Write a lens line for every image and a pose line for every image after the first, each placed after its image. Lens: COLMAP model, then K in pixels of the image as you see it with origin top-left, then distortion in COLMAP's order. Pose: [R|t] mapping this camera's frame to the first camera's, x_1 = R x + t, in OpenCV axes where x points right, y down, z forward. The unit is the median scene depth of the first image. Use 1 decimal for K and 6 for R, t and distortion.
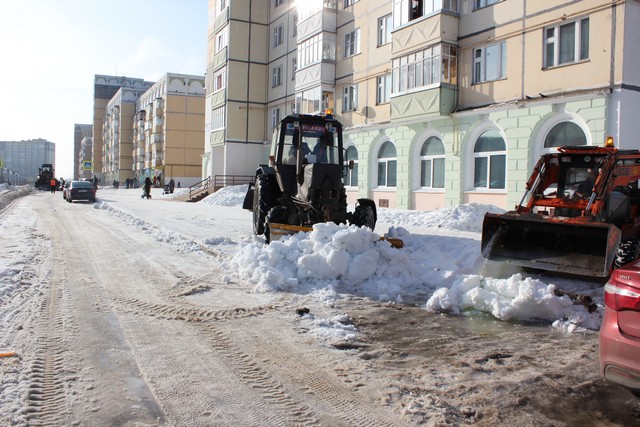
lens RADIAL K [[521.9, 0, 320.0], [0, 521.9, 213.5], [0, 0, 1]] dist [-0.057830, 0.001832]
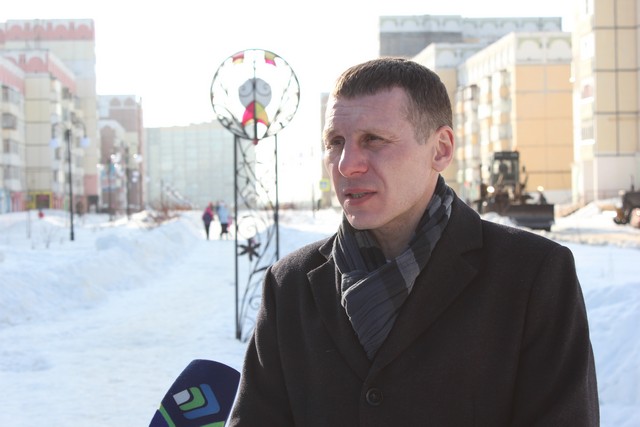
lens RADIAL K [[1428.0, 0, 320.0], [0, 1428.0, 213.5], [0, 0, 1]] dist [-0.034386, -0.411903]
pose [[0.920298, -0.041885, -0.388971, 0.167454], [0.024186, 0.998442, -0.050290, 0.040711], [0.390471, 0.036874, 0.919877, -0.733780]]
